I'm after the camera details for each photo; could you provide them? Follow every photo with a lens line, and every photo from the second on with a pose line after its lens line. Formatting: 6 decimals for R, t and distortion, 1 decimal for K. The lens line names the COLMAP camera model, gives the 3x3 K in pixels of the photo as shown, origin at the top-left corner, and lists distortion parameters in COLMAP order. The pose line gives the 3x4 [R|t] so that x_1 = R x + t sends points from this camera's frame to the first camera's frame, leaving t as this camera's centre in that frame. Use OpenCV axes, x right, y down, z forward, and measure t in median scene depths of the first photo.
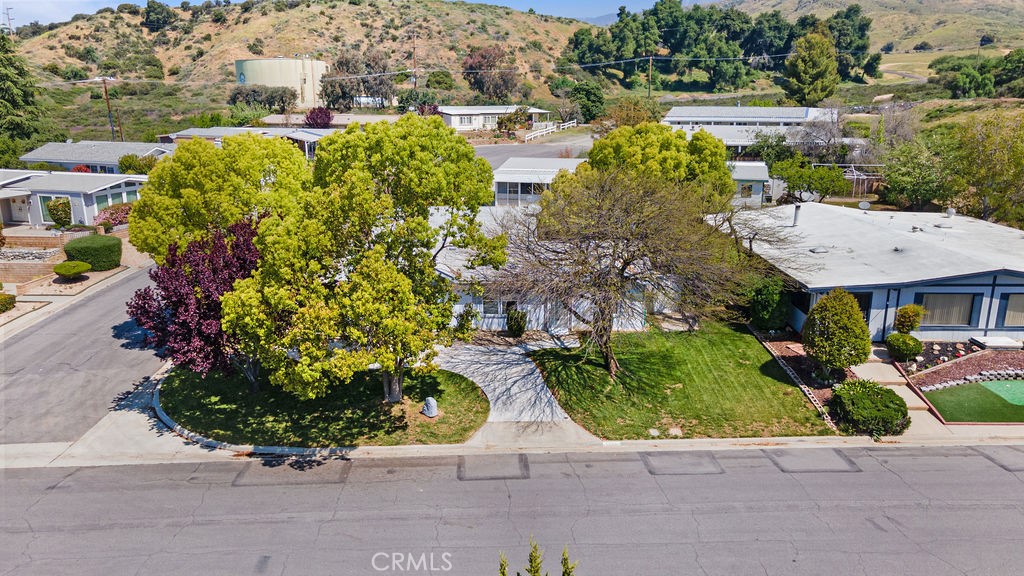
lens RADIAL K [[740.4, 0, 512.0], [0, 740.4, 288.0], [0, 0, 1]] dist [0.010506, 0.047578]
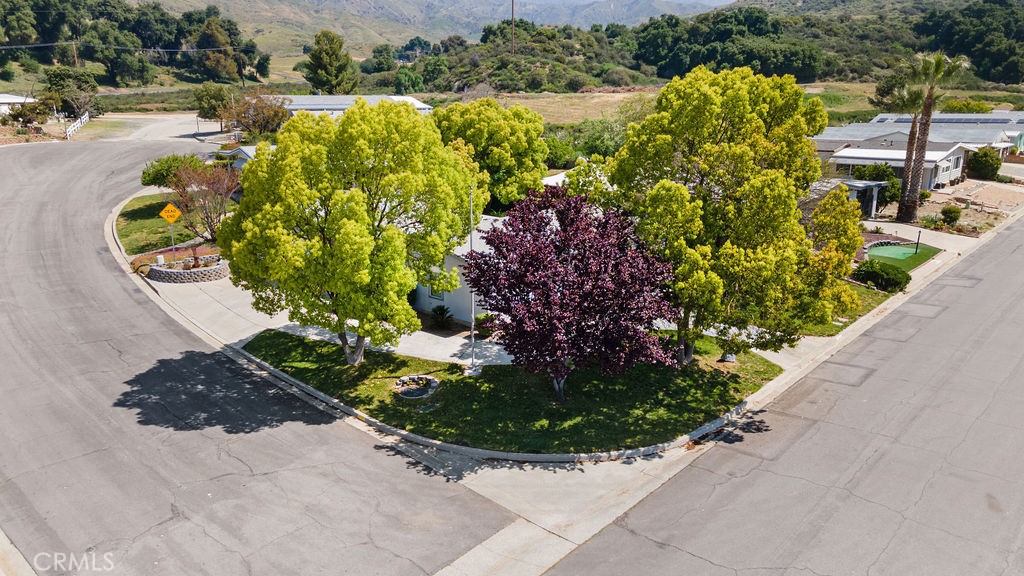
lens RADIAL K [[740.4, 0, 512.0], [0, 740.4, 288.0], [0, 0, 1]] dist [0.010506, 0.047578]
pose [[0.677961, -0.185212, 0.711383, -0.789615], [0.186279, 0.979437, 0.077474, -0.048576], [-0.711104, 0.079992, 0.698521, 0.373738]]
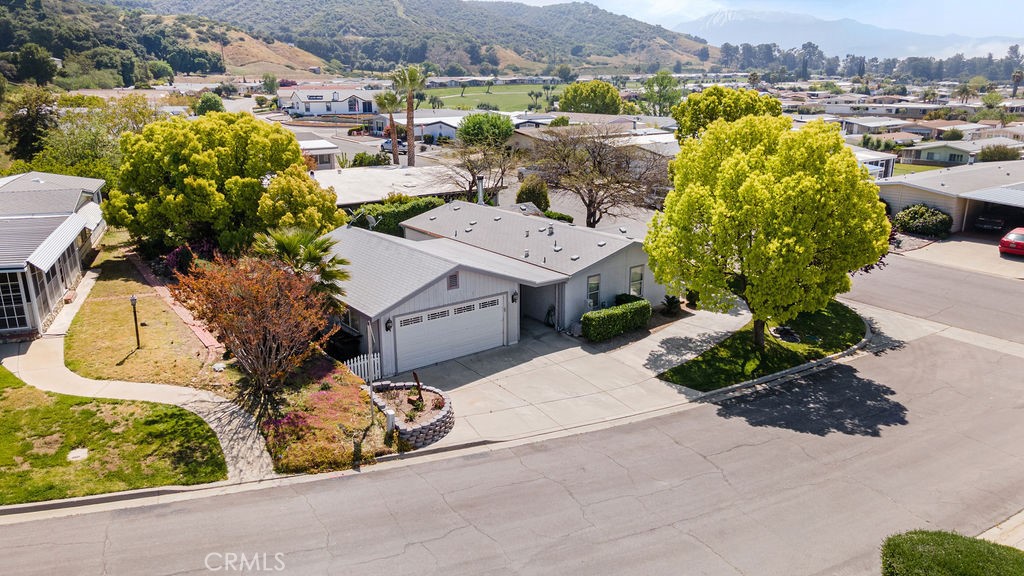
lens RADIAL K [[740.4, 0, 512.0], [0, 740.4, 288.0], [0, 0, 1]] dist [0.010506, 0.047578]
pose [[-0.581582, -0.218781, 0.783516, -0.873017], [0.210615, 0.889820, 0.404798, -0.414736], [-0.785750, 0.400443, -0.471425, 1.629177]]
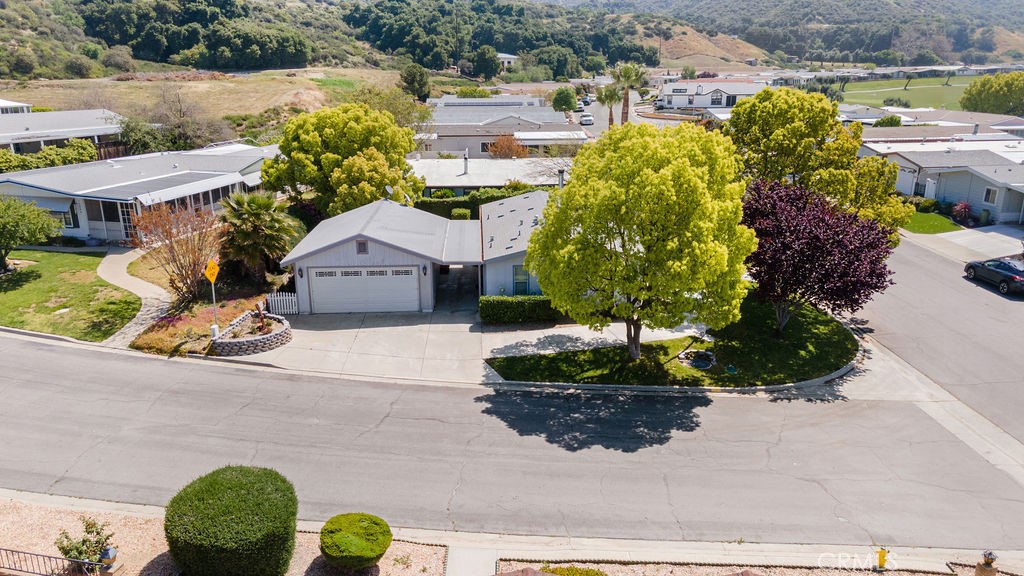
lens RADIAL K [[740.4, 0, 512.0], [0, 740.4, 288.0], [0, 0, 1]] dist [0.010506, 0.047578]
pose [[-0.024869, -0.279724, 0.959758, -1.155894], [0.257760, 0.925799, 0.276506, -0.286062], [-0.965889, 0.254264, 0.049078, 1.093942]]
